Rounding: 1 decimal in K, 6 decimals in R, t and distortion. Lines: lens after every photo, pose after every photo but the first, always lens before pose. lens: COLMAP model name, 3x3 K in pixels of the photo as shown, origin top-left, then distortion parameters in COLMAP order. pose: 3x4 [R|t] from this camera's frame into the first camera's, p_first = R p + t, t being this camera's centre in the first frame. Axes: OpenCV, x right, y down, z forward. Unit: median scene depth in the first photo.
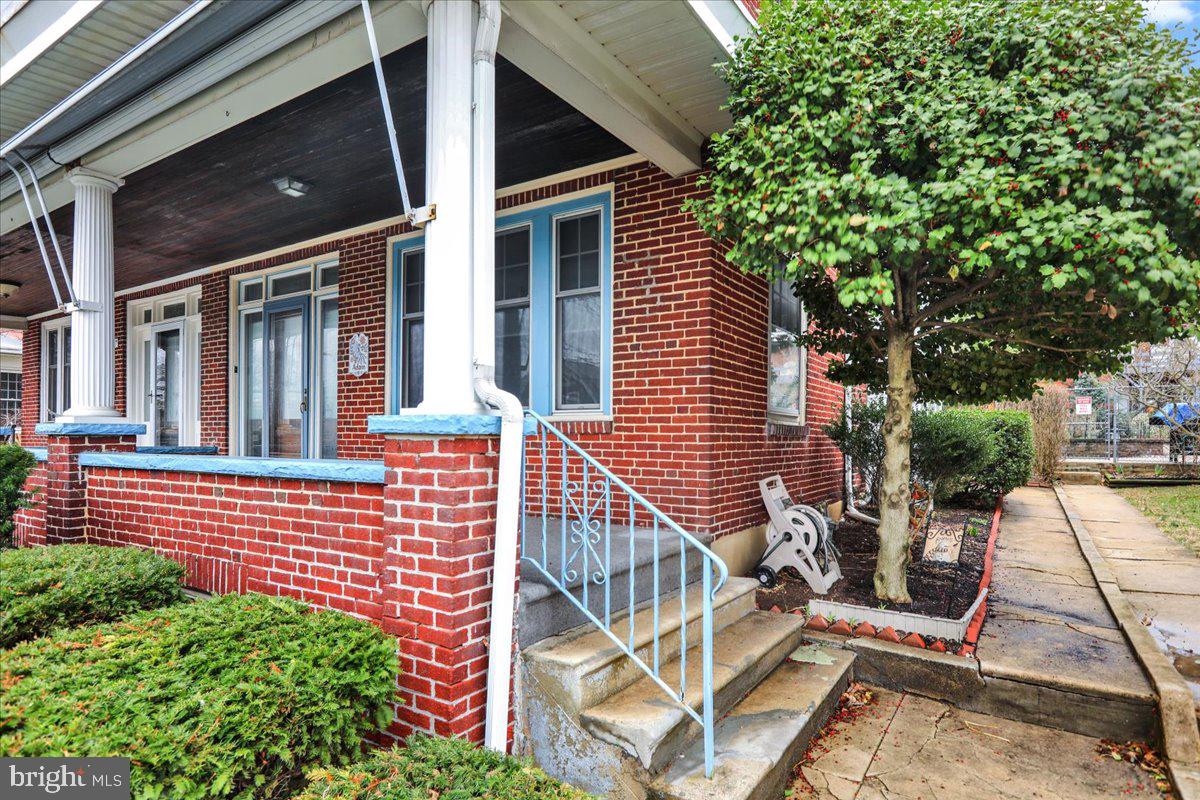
lens RADIAL K [[651.5, 0, 604.0], [0, 651.5, 441.5], [0, 0, 1]] dist [0.000281, -0.000224]
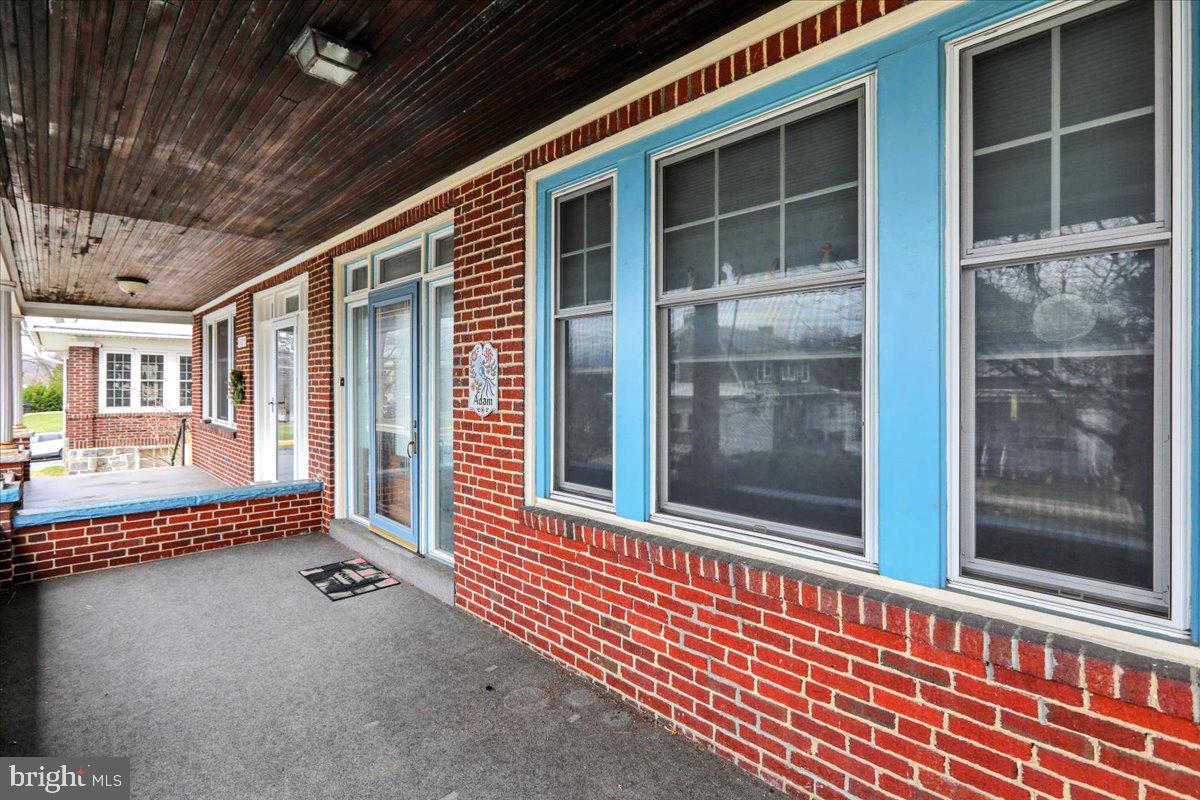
lens RADIAL K [[561.8, 0, 600.0], [0, 561.8, 400.0], [0, 0, 1]] dist [-0.000558, 0.000205]
pose [[0.977397, -0.001656, -0.211405, -0.161961], [0.005537, 0.999827, 0.017767, -0.120467], [0.211339, -0.018536, 0.977237, 0.514281]]
